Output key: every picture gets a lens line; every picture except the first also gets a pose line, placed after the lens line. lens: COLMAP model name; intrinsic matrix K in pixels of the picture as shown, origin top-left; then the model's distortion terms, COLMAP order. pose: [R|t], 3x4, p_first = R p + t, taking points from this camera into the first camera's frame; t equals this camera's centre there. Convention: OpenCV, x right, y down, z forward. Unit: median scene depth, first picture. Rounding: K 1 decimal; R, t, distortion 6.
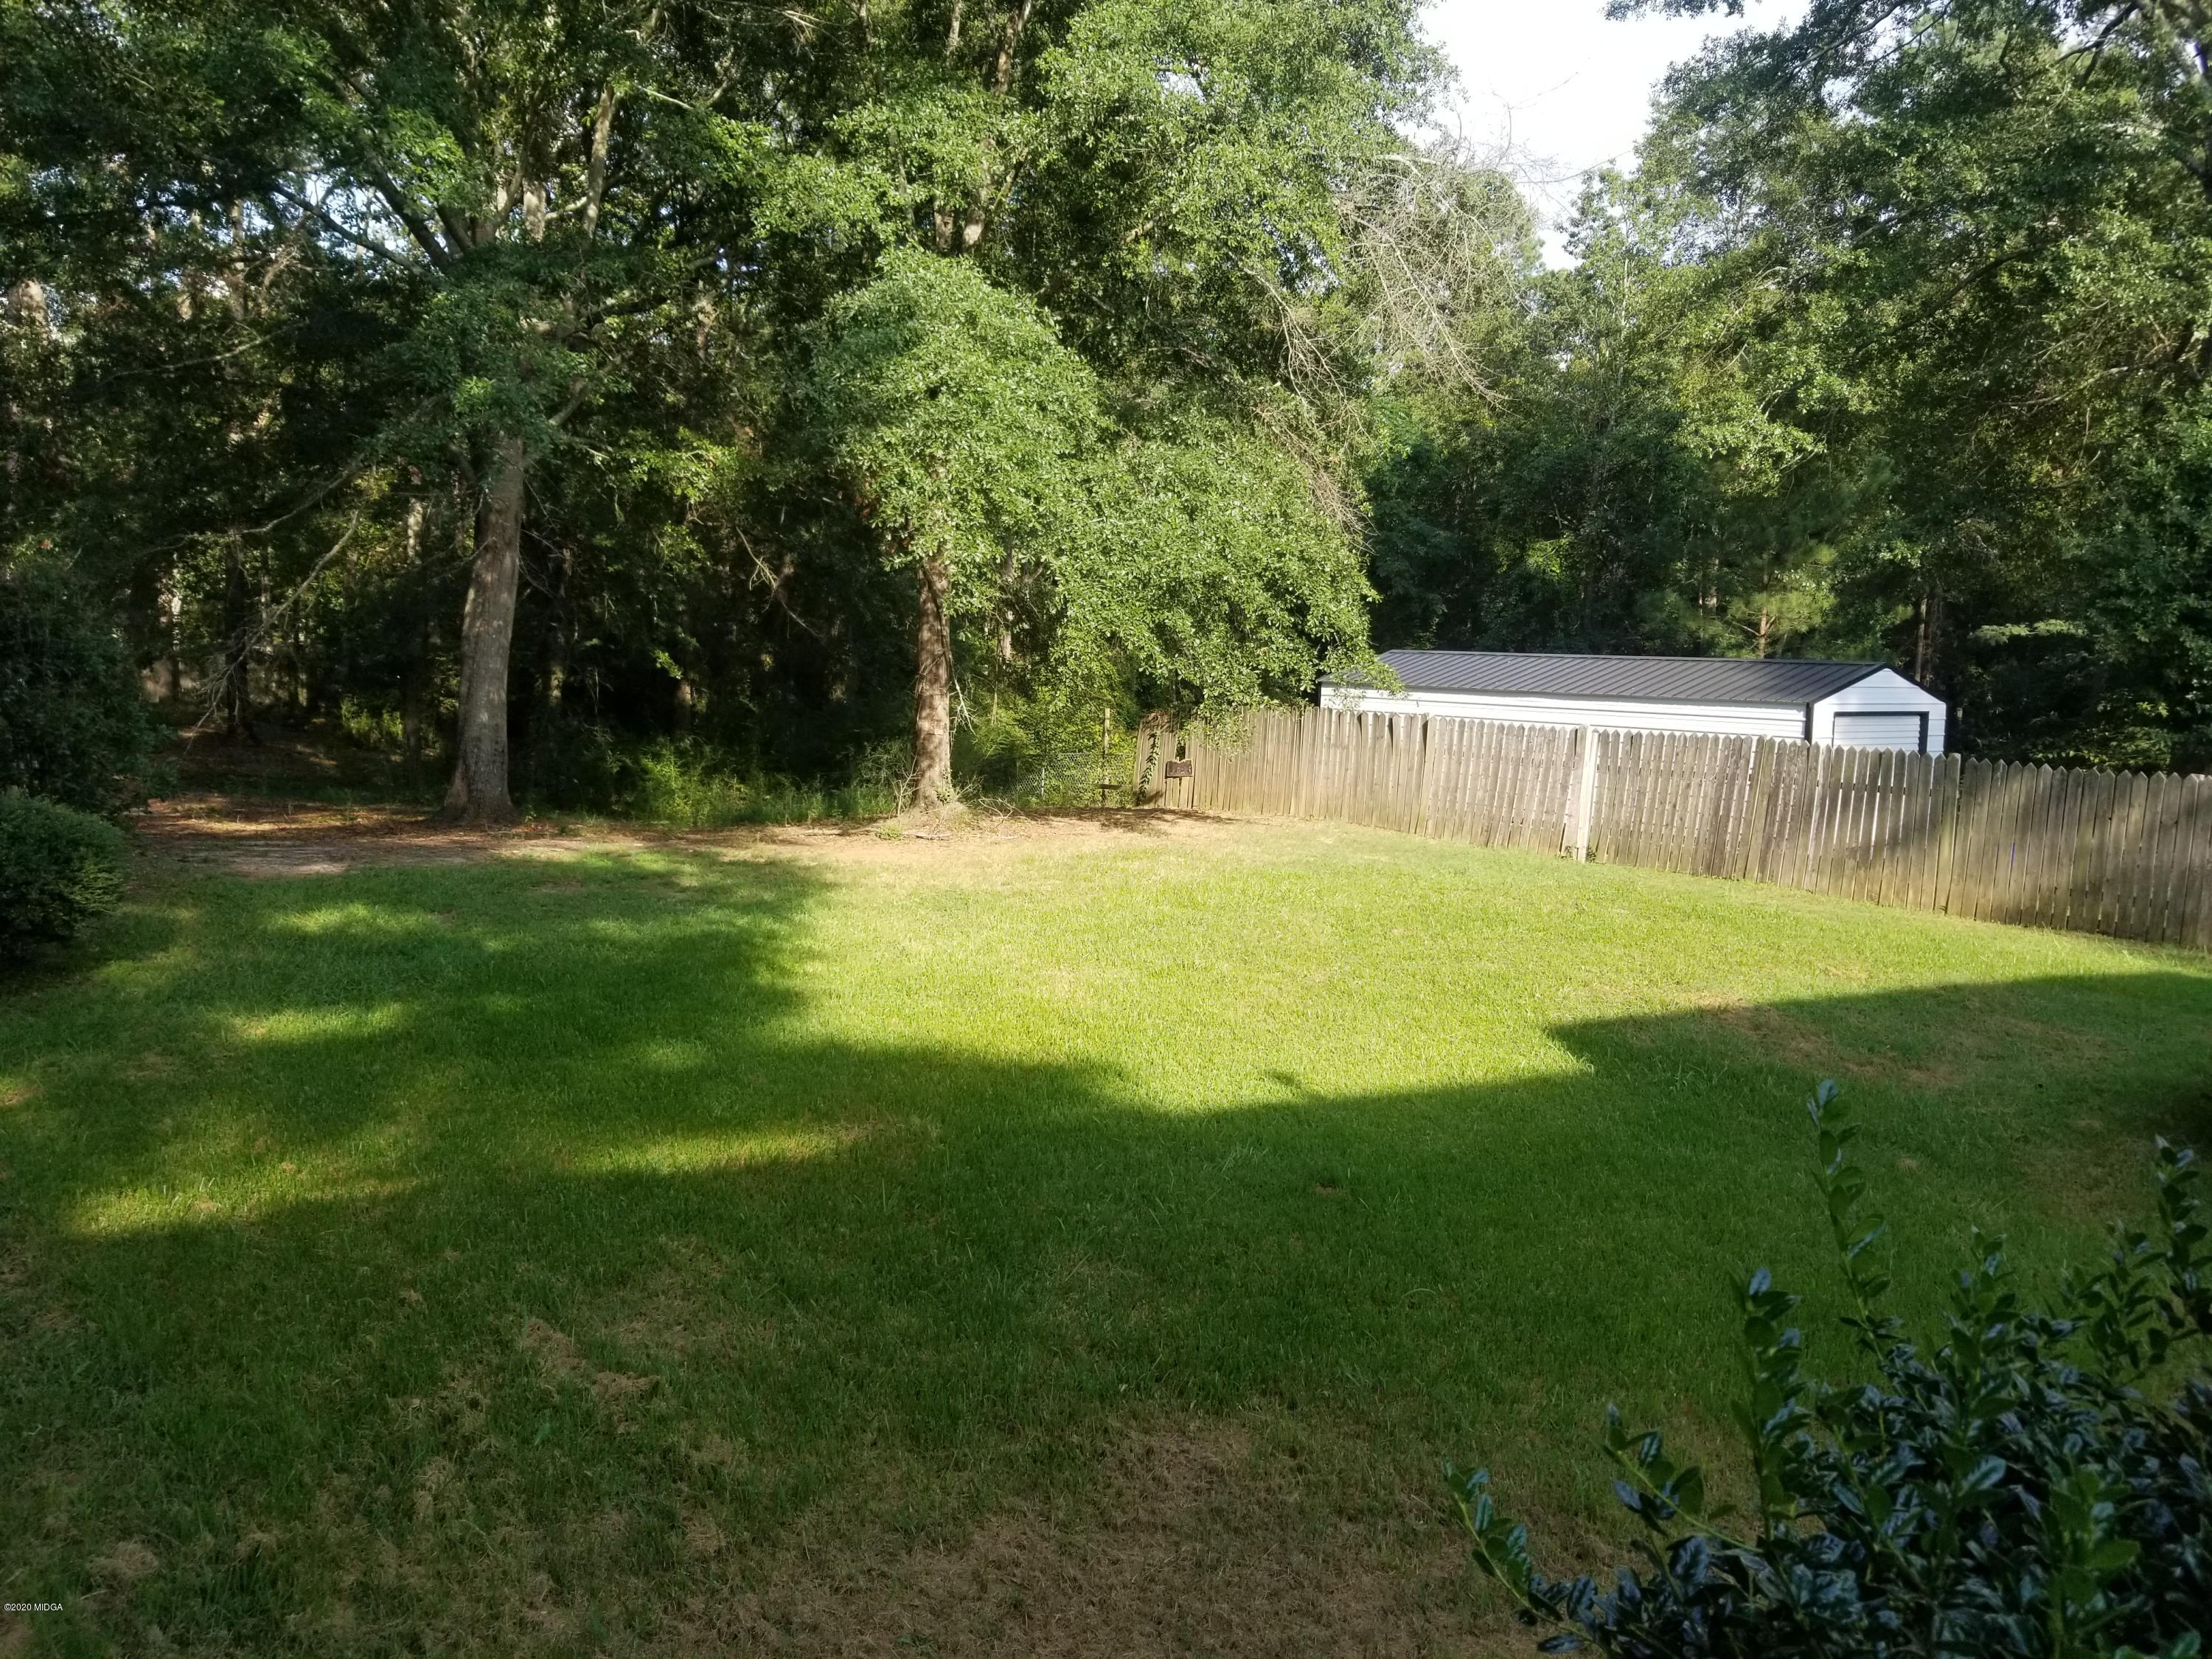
lens RADIAL K [[1731.4, 0, 1126.7], [0, 1731.4, 834.5], [0, 0, 1]] dist [0.046441, -0.075088]
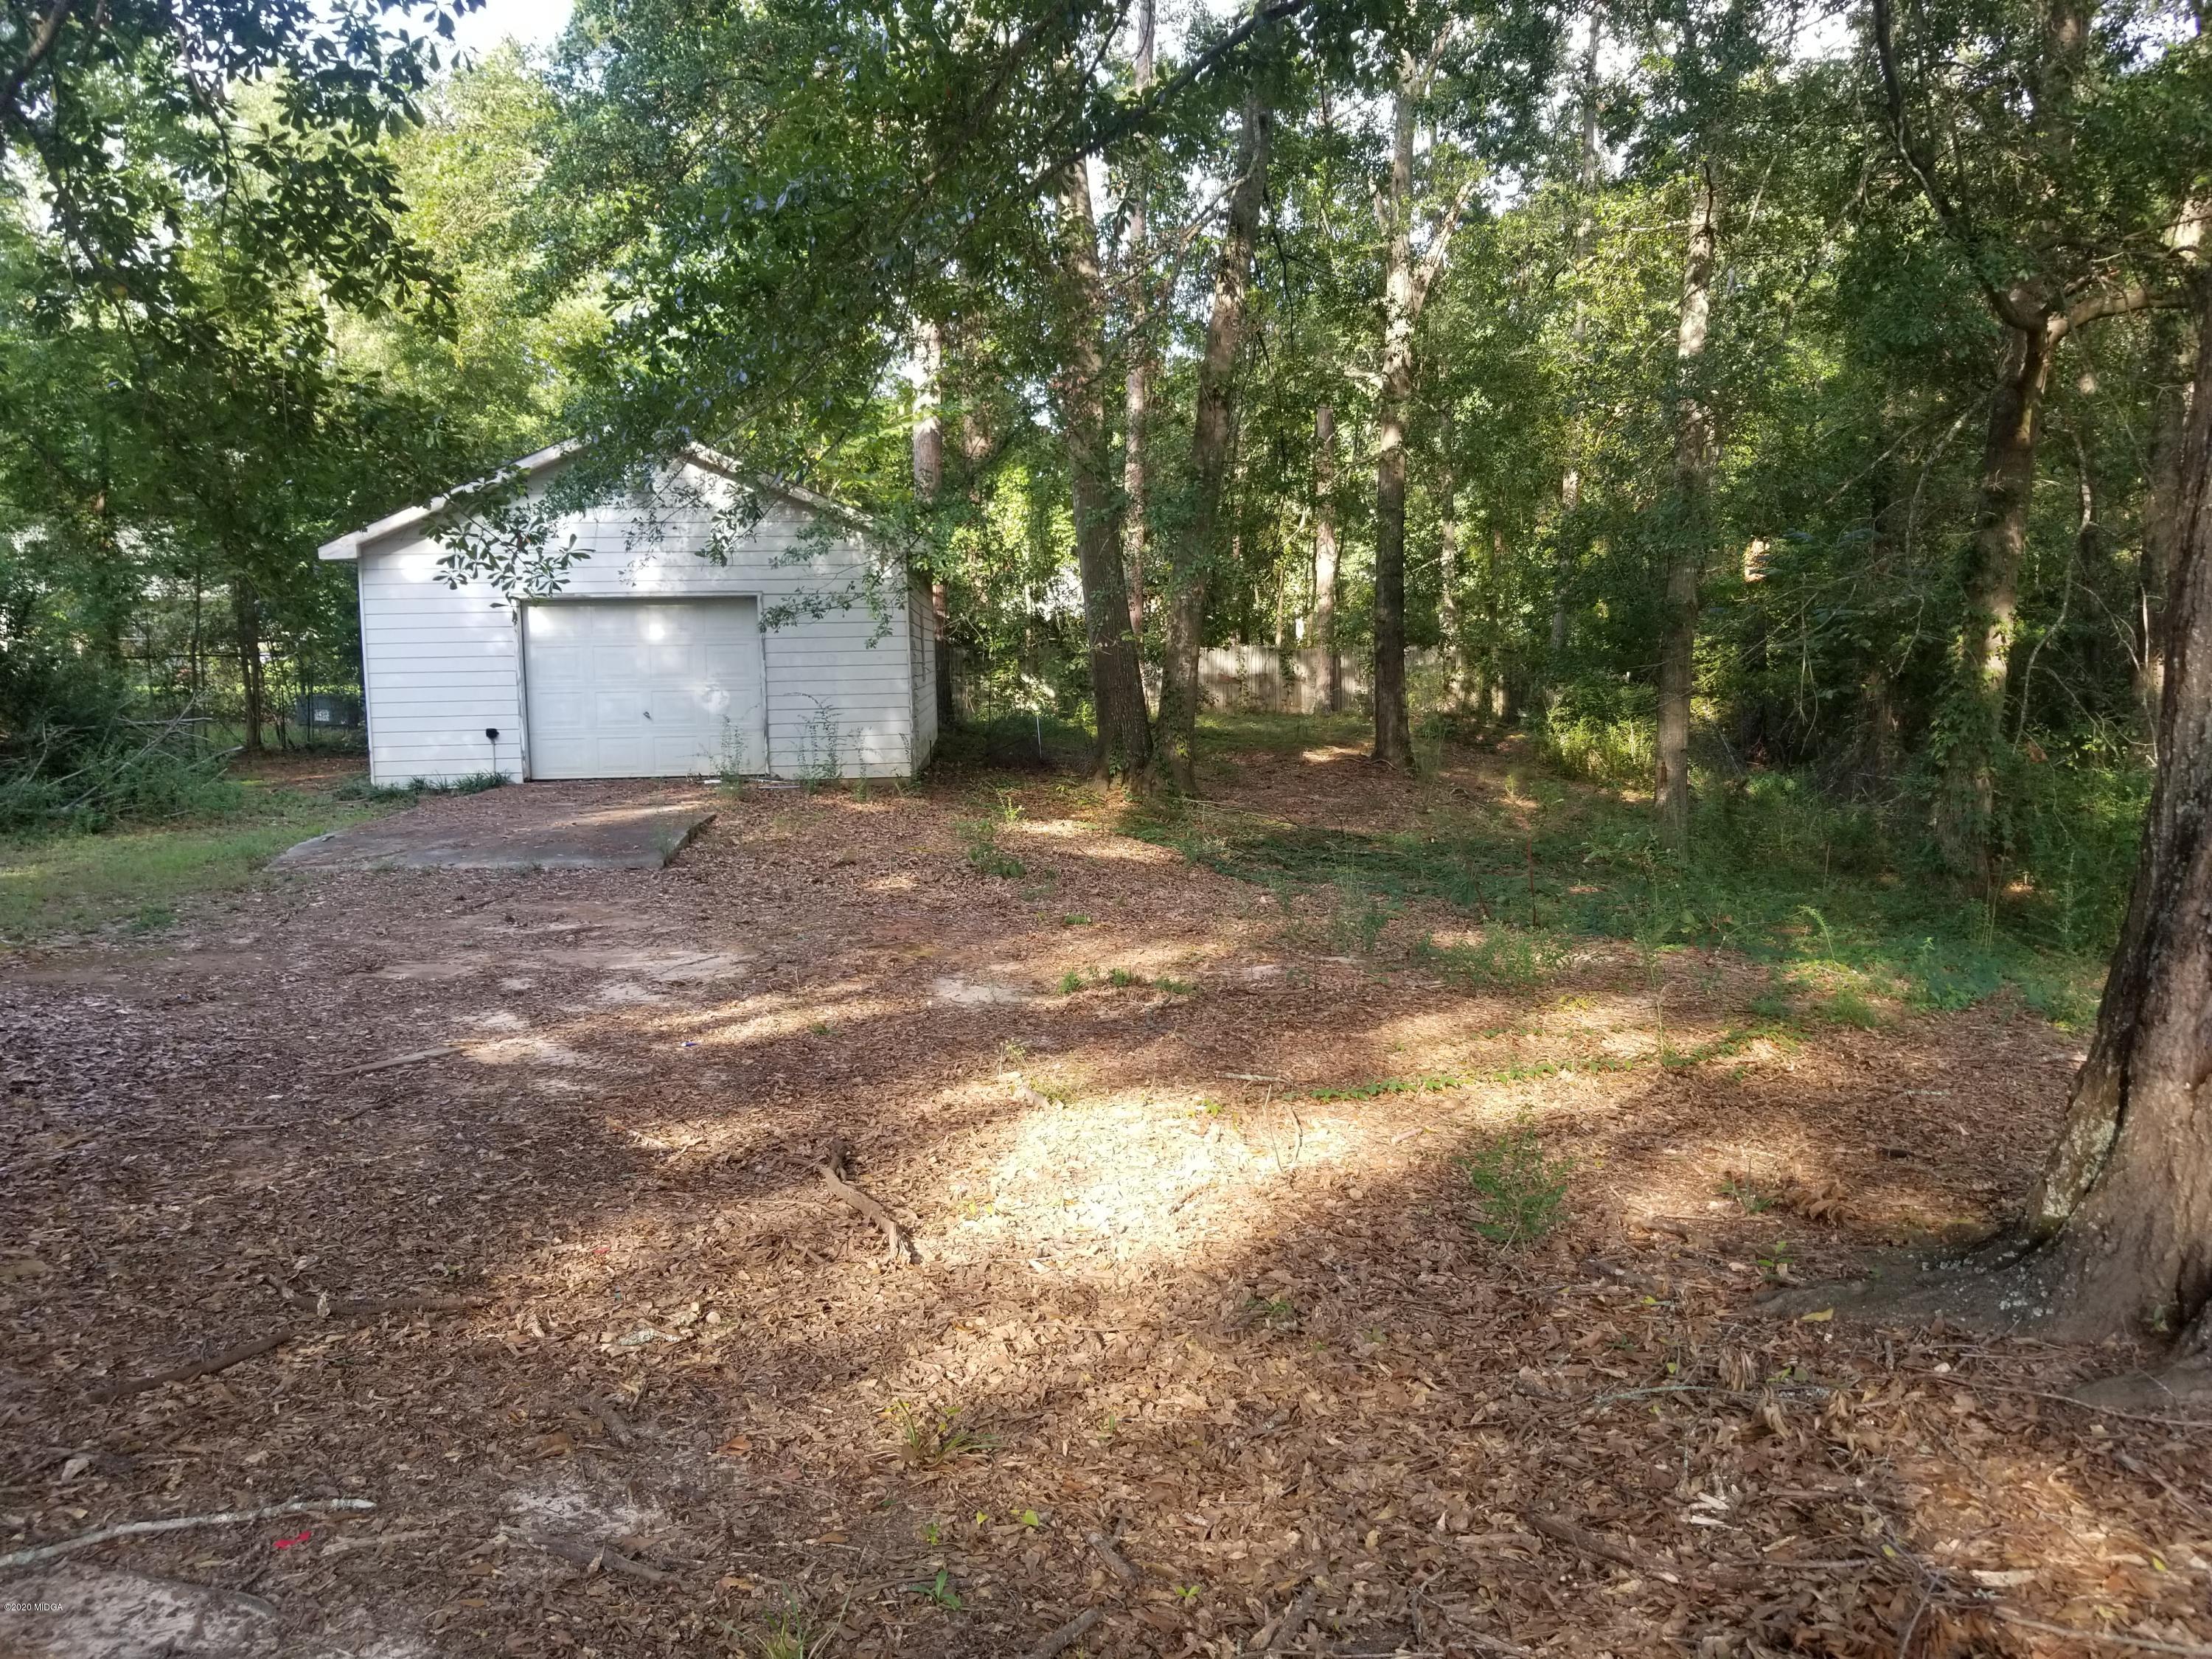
lens RADIAL K [[1731.4, 0, 1126.7], [0, 1731.4, 834.5], [0, 0, 1]] dist [0.046441, -0.075088]
pose [[0.787069, 0.034004, -0.615928, -0.167911], [-0.041910, 0.999120, 0.001605, -0.022237], [0.615440, 0.024550, 0.787801, 0.381090]]
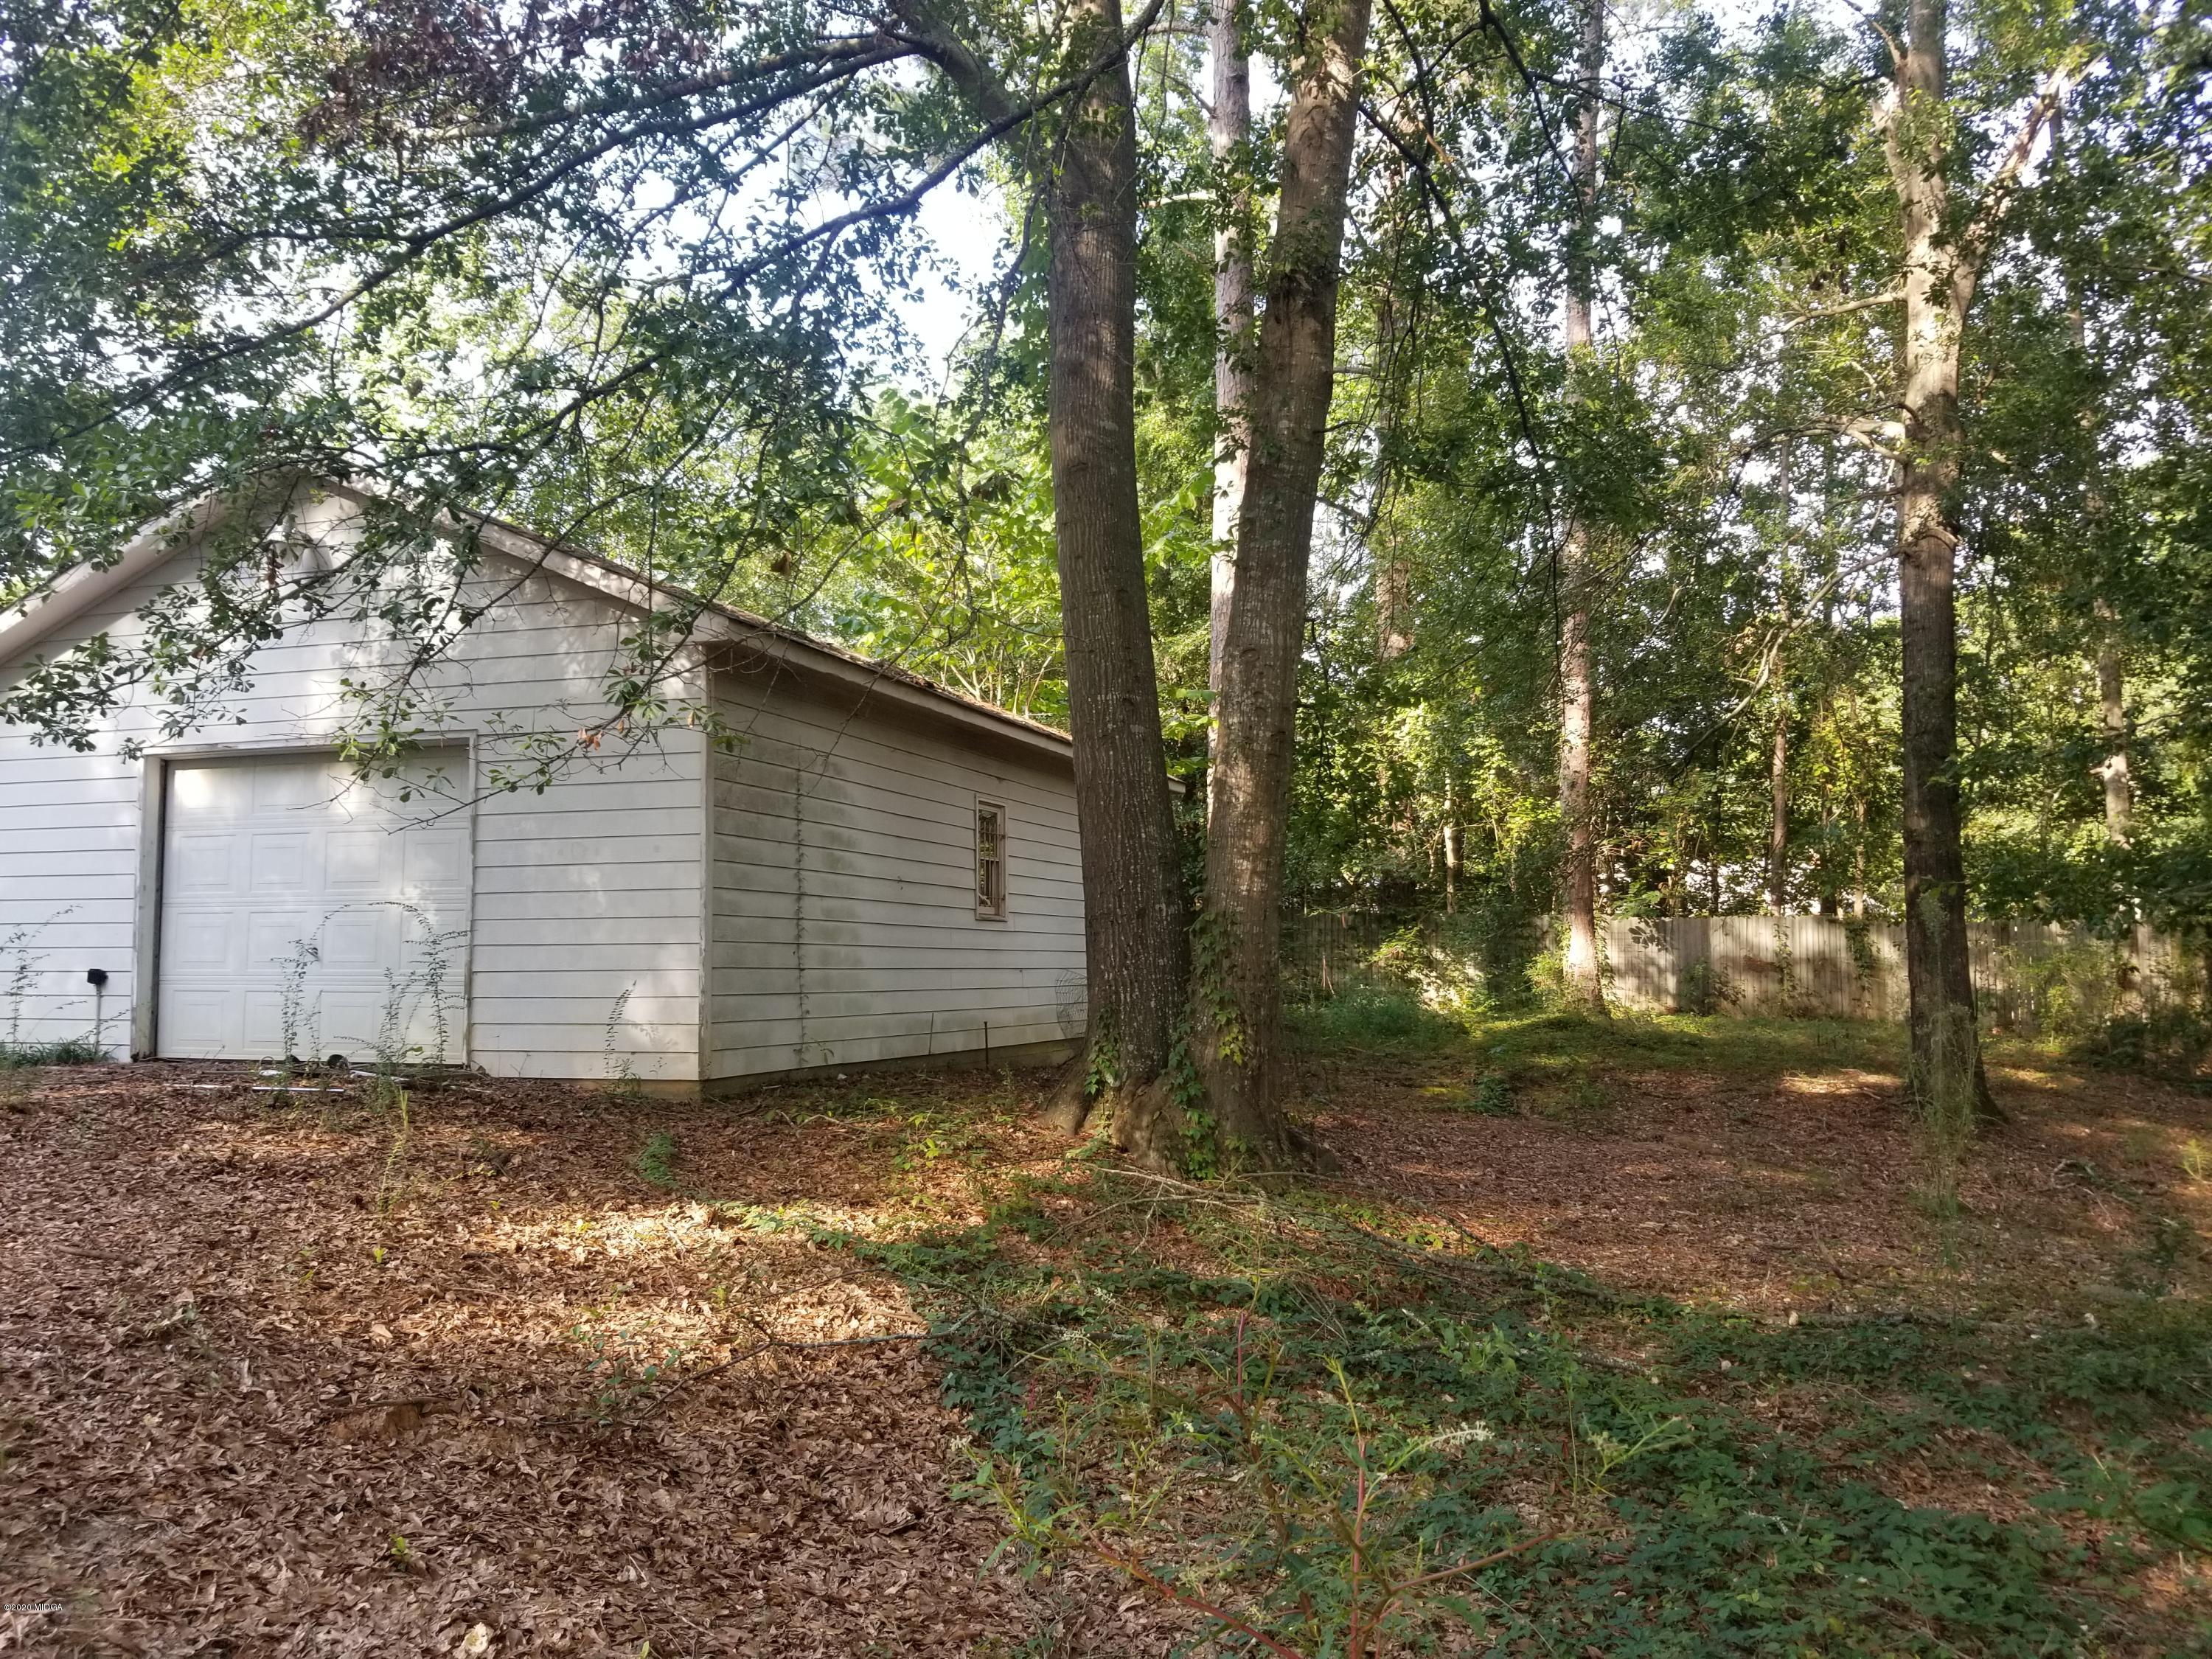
lens RADIAL K [[1731.4, 0, 1126.7], [0, 1731.4, 834.5], [0, 0, 1]] dist [0.046441, -0.075088]
pose [[0.487737, -0.080851, -0.869239, -0.242167], [-0.095685, 0.984752, -0.145285, -0.035252], [0.867731, 0.154034, 0.472564, 0.588483]]
